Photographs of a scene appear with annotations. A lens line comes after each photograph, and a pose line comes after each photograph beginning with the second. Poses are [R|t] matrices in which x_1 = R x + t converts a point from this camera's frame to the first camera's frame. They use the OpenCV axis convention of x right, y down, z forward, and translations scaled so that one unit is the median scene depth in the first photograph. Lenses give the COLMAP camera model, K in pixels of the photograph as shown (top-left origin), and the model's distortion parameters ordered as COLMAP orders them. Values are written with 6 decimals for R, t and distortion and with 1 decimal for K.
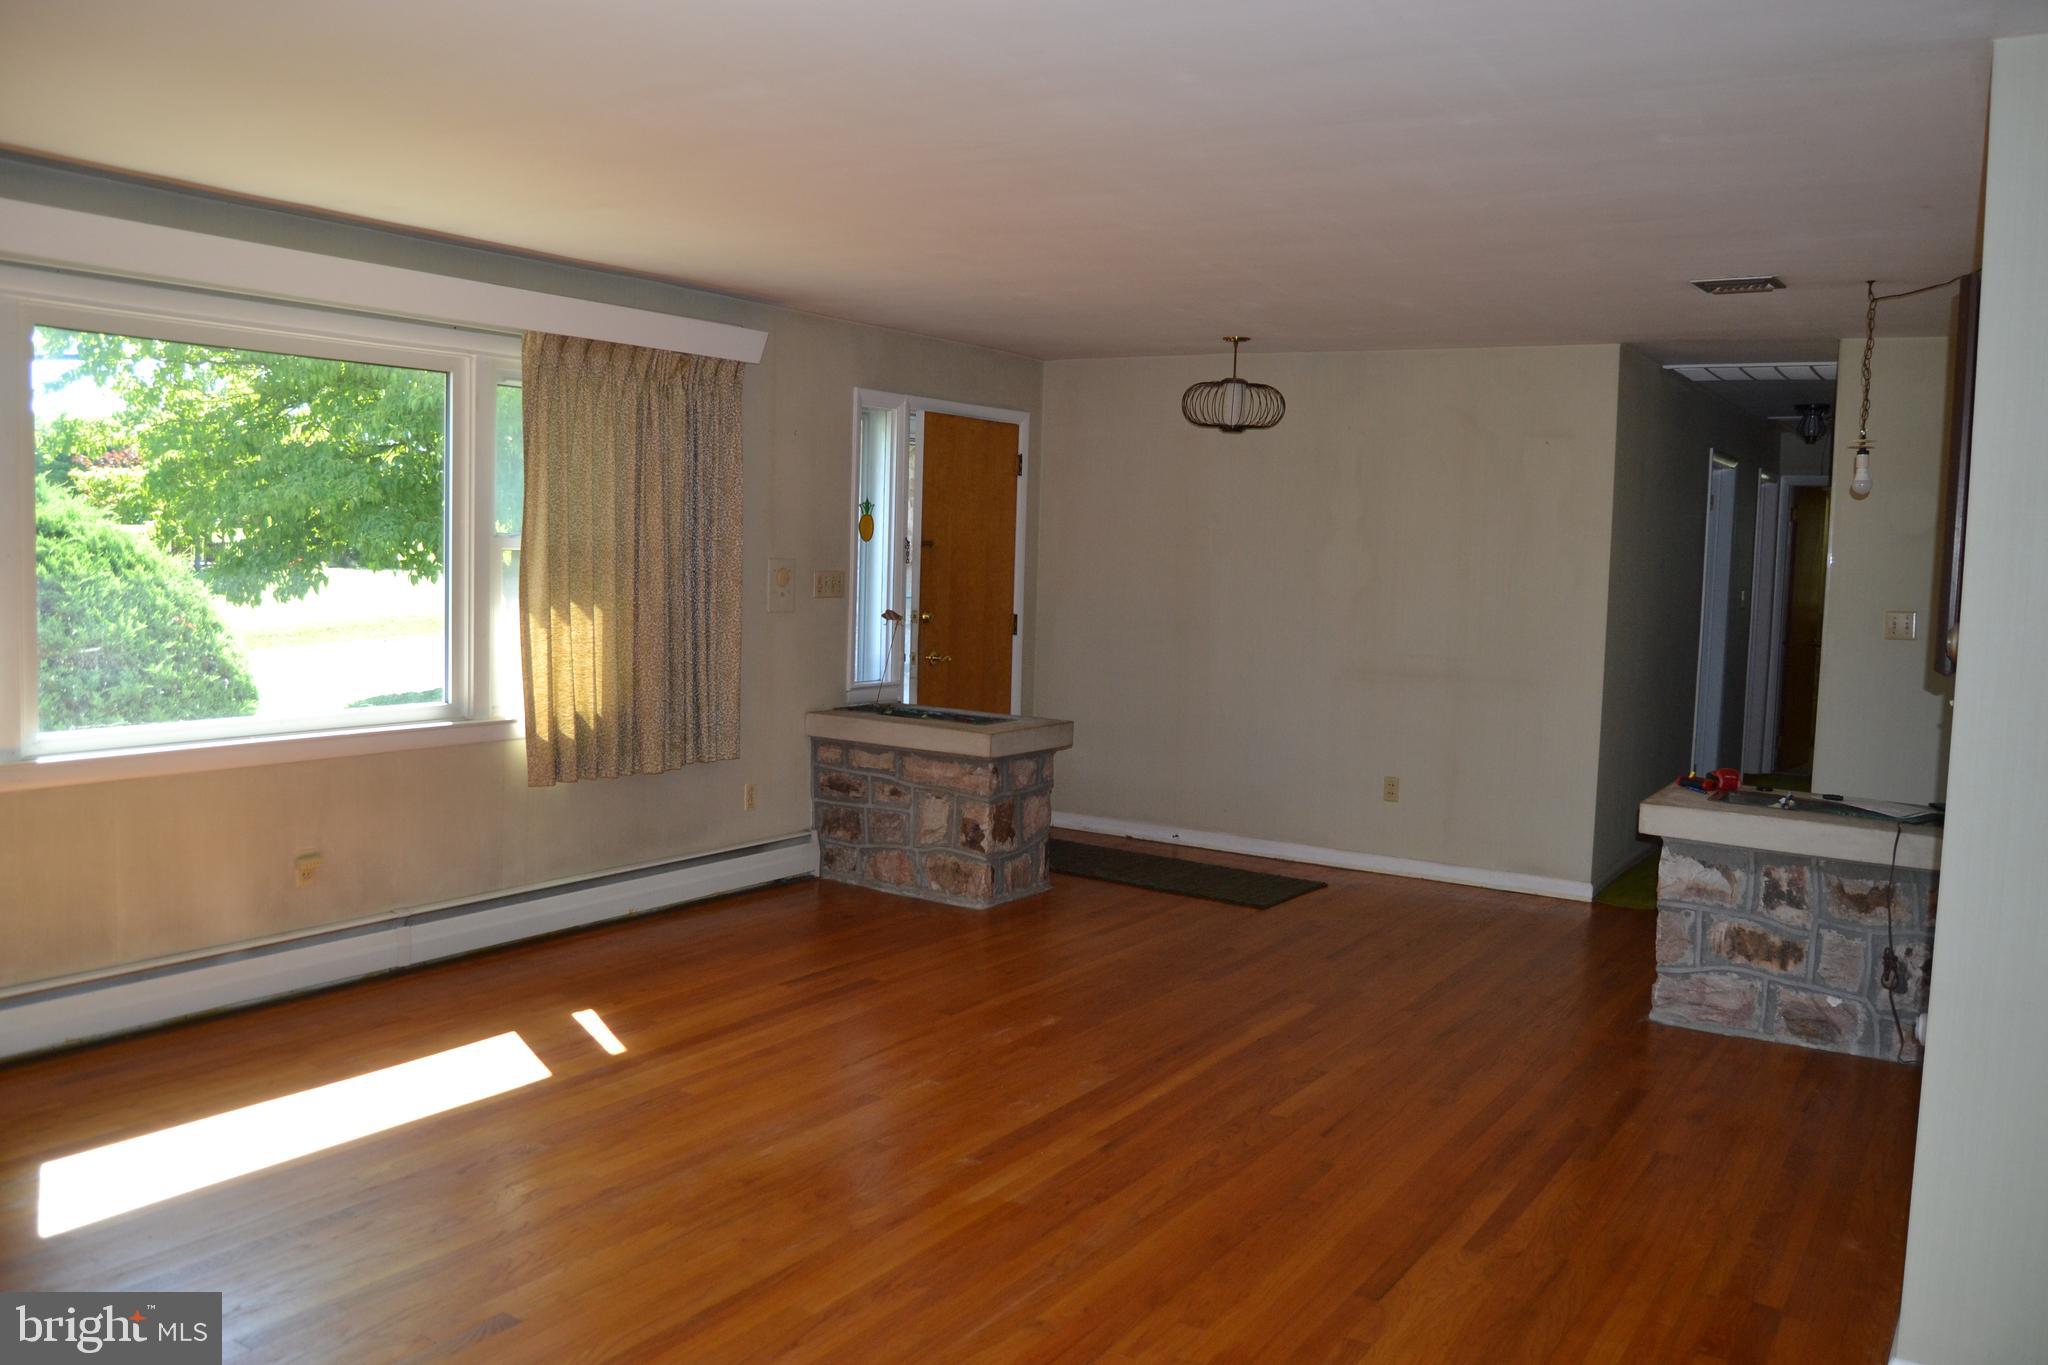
lens RADIAL K [[1629.4, 0, 1029.9], [0, 1629.4, 676.1], [0, 0, 1]] dist [-0.067818, -0.002621]
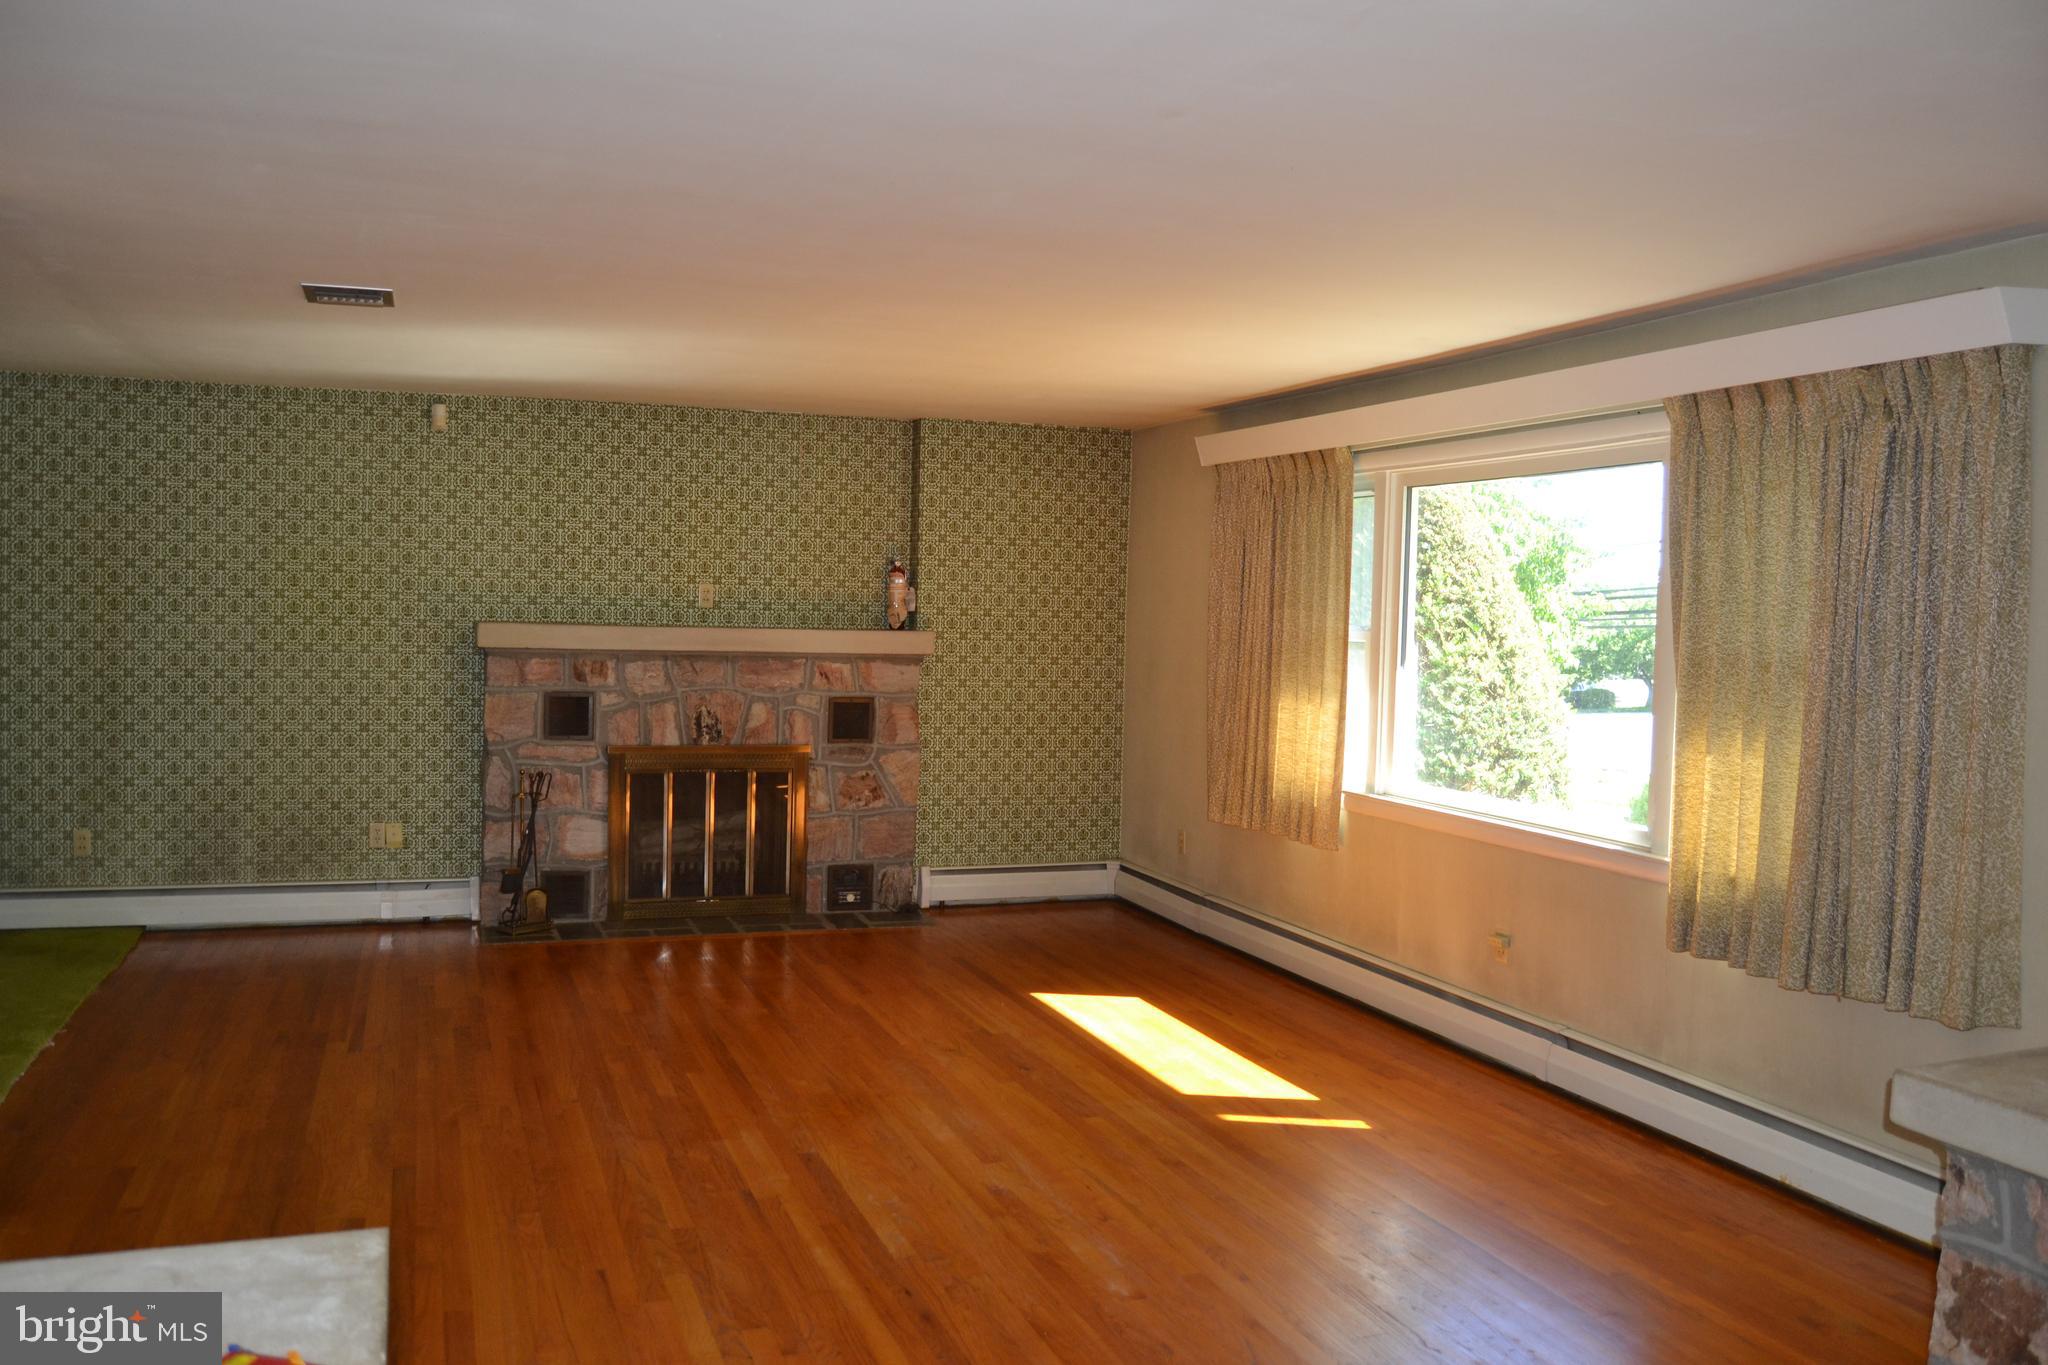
lens RADIAL K [[1629.4, 0, 1029.9], [0, 1629.4, 676.1], [0, 0, 1]] dist [-0.067818, -0.002621]
pose [[-0.604374, -0.015933, -0.796542, 0.666252], [-0.107244, 0.992327, 0.061522, -0.103073], [0.789450, 0.122606, -0.601445, 1.504043]]
